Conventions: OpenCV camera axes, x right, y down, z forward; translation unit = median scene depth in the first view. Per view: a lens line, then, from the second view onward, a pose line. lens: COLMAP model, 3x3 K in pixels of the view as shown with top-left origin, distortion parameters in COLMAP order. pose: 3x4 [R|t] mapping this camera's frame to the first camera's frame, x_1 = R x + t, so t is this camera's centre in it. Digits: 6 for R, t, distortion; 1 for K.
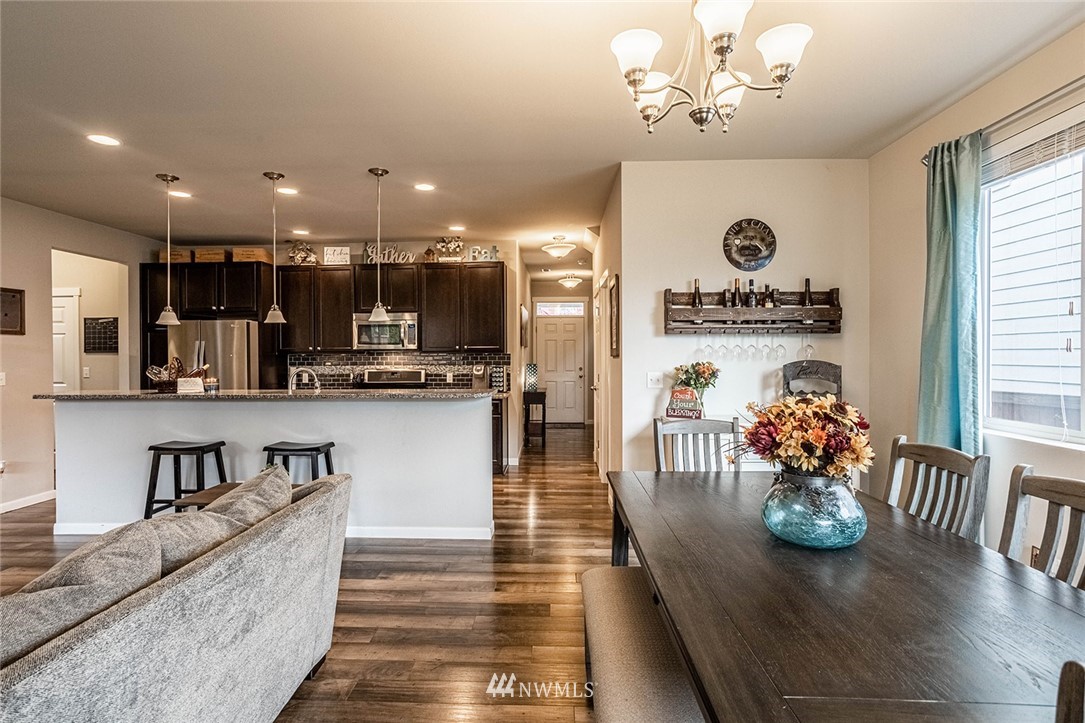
lens RADIAL K [[528.5, 0, 537.4], [0, 528.5, 354.6], [0, 0, 1]] dist [-0.038096, 0.023844]
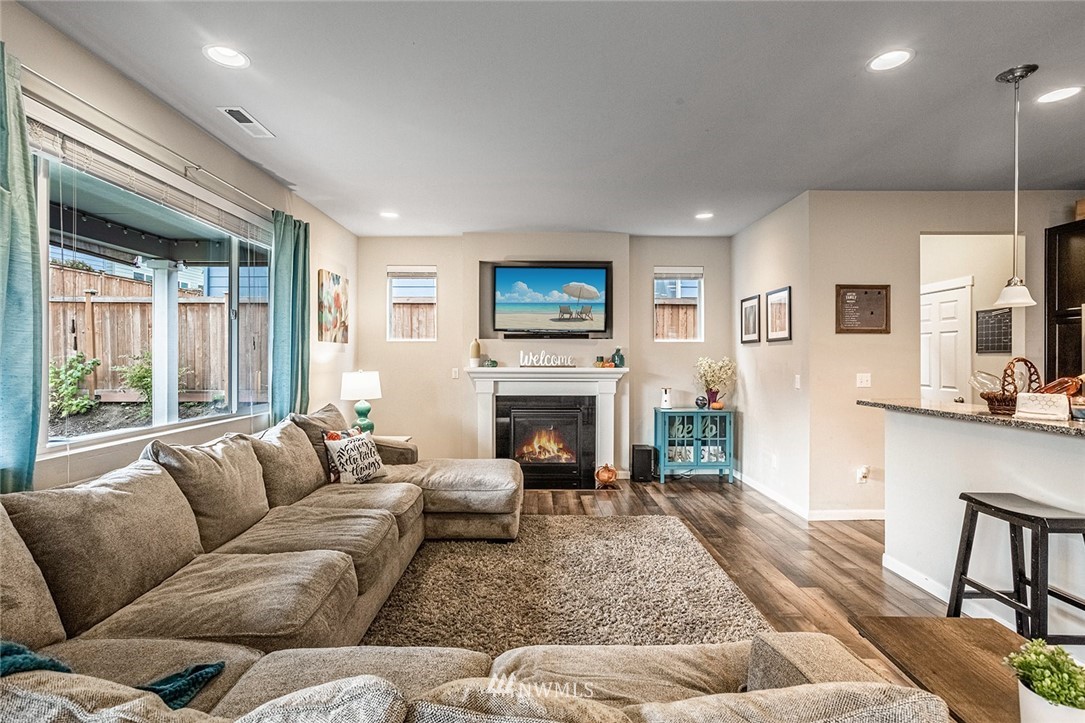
lens RADIAL K [[528.5, 0, 530.0], [0, 528.5, 356.7], [0, 0, 1]] dist [-0.038096, 0.023844]
pose [[0.044089, 0.001774, -0.999026, -0.093173], [-0.002613, 0.999995, 0.001660, 0.004181], [0.999024, 0.002537, 0.044093, 0.352770]]
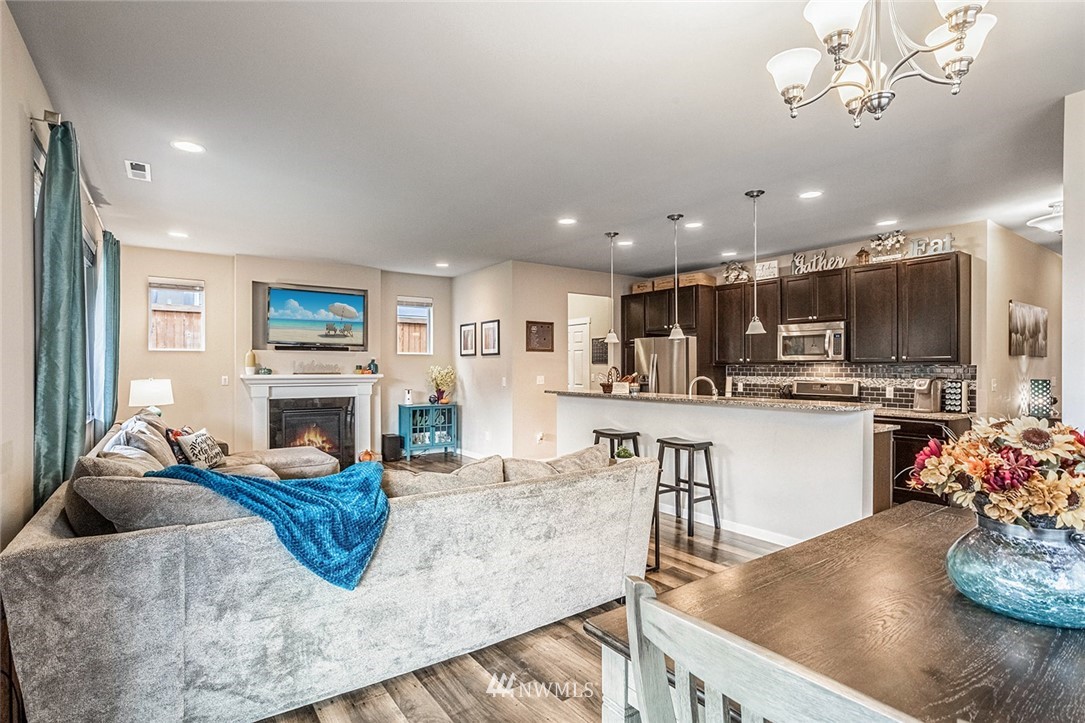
lens RADIAL K [[528.5, 0, 524.3], [0, 528.5, 366.4], [0, 0, 1]] dist [-0.038096, 0.023844]
pose [[0.602270, 0.005777, -0.798271, 0.234929], [-0.005080, 0.999981, 0.003404, 0.000769], [0.798276, 0.002005, 0.602288, -0.010568]]
